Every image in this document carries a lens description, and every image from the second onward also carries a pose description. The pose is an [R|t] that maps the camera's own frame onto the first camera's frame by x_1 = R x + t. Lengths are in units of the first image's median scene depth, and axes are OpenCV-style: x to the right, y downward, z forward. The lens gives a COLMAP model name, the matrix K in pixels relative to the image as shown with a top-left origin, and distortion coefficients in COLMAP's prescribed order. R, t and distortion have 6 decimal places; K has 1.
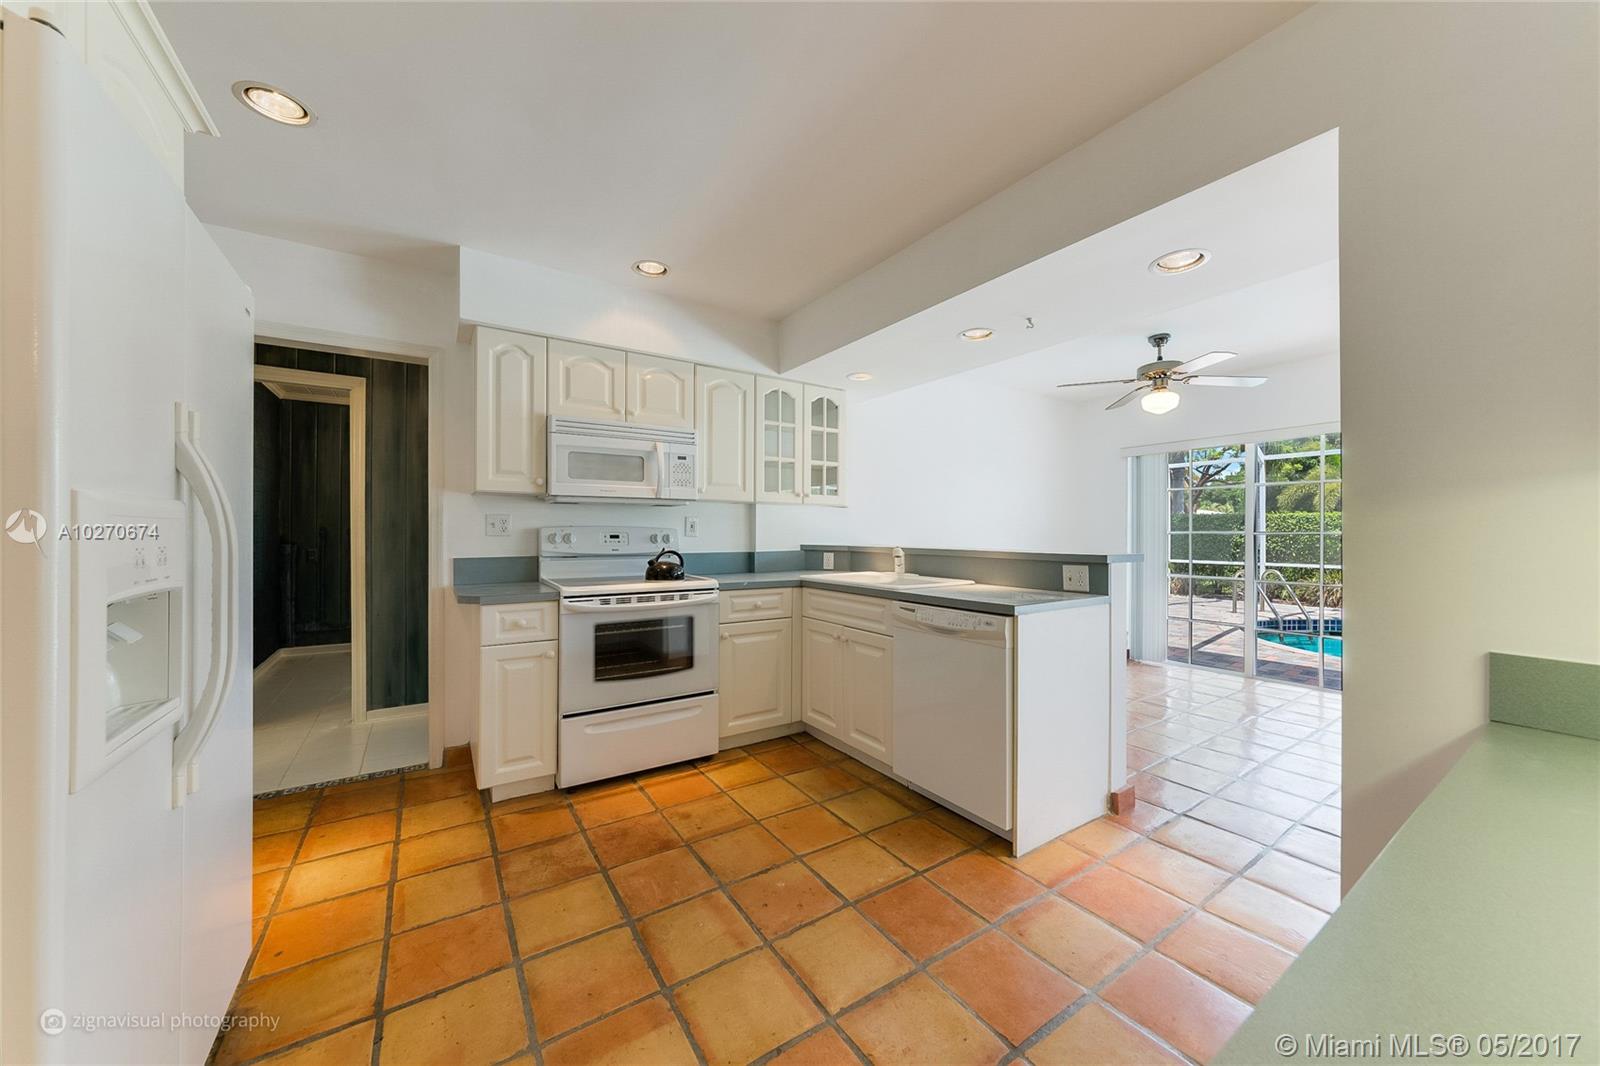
lens RADIAL K [[563.8, 0, 794.9], [0, 563.8, 530.2], [0, 0, 1]] dist [-0.001877, -0.000105]
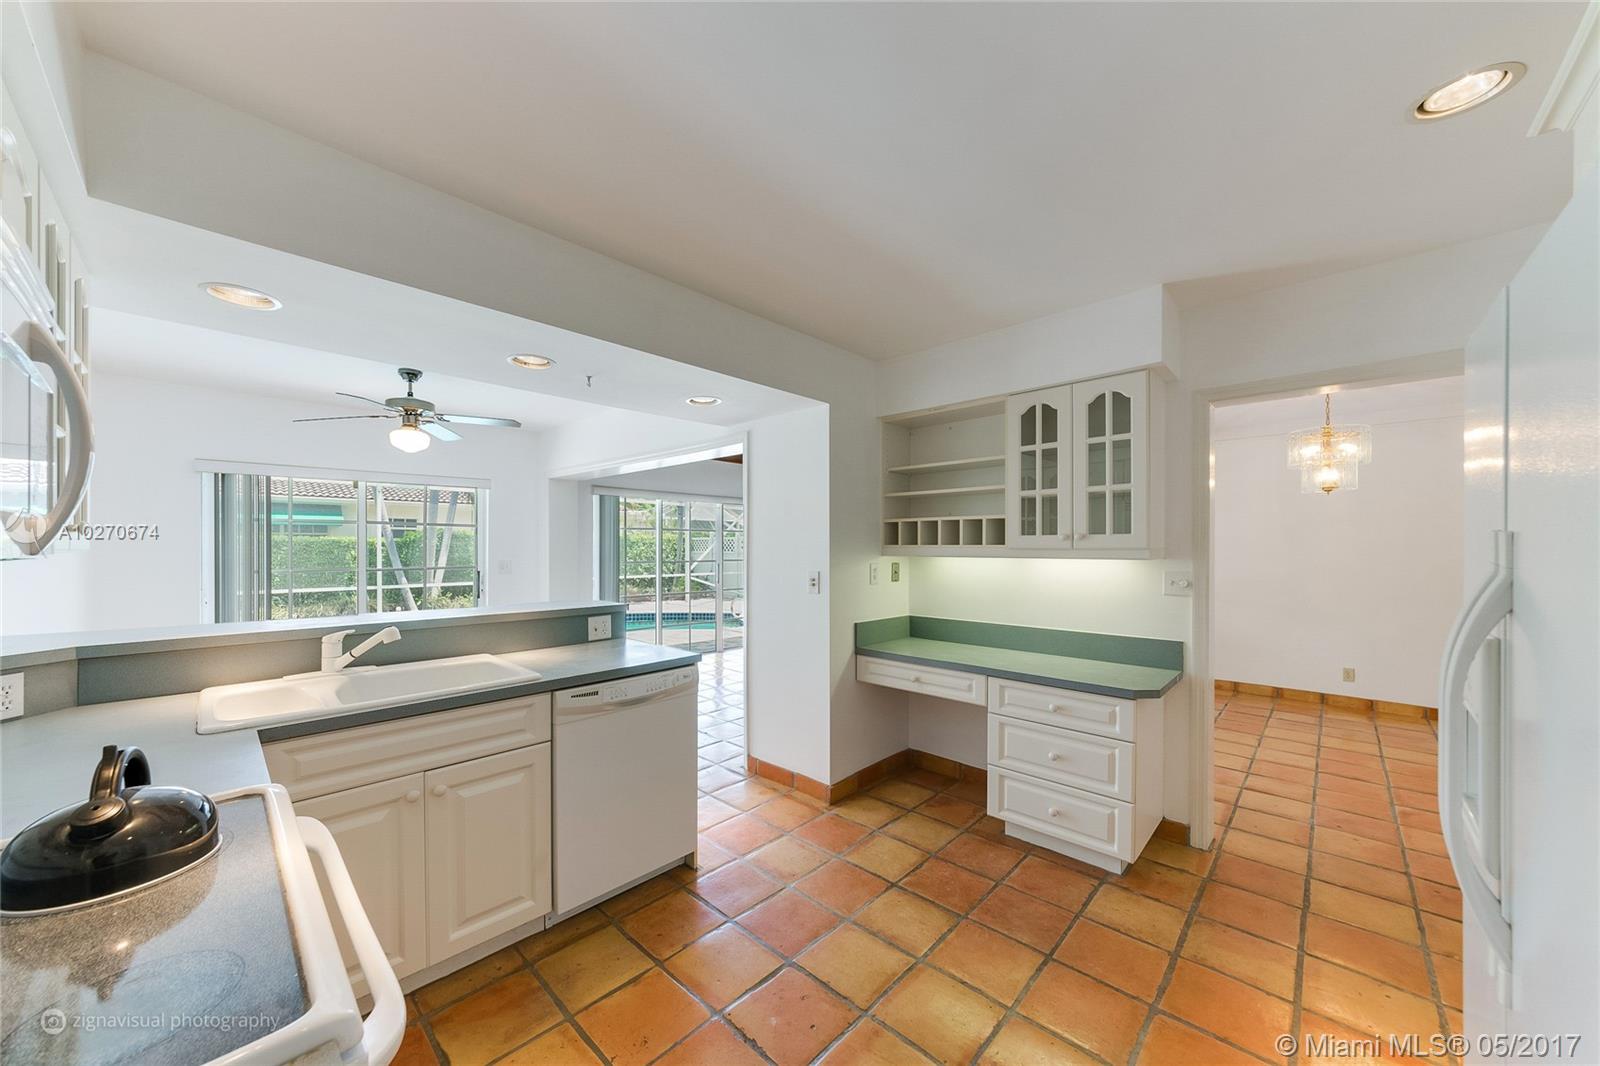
lens RADIAL K [[563.8, 0, 798.9], [0, 563.8, 543.2], [0, 0, 1]] dist [-0.001877, -0.000105]
pose [[-0.207493, -0.001150, 0.978236, -0.613730], [0.000518, 0.999999, 0.001286, -0.075669], [-0.978236, 0.000773, -0.207492, 0.794288]]
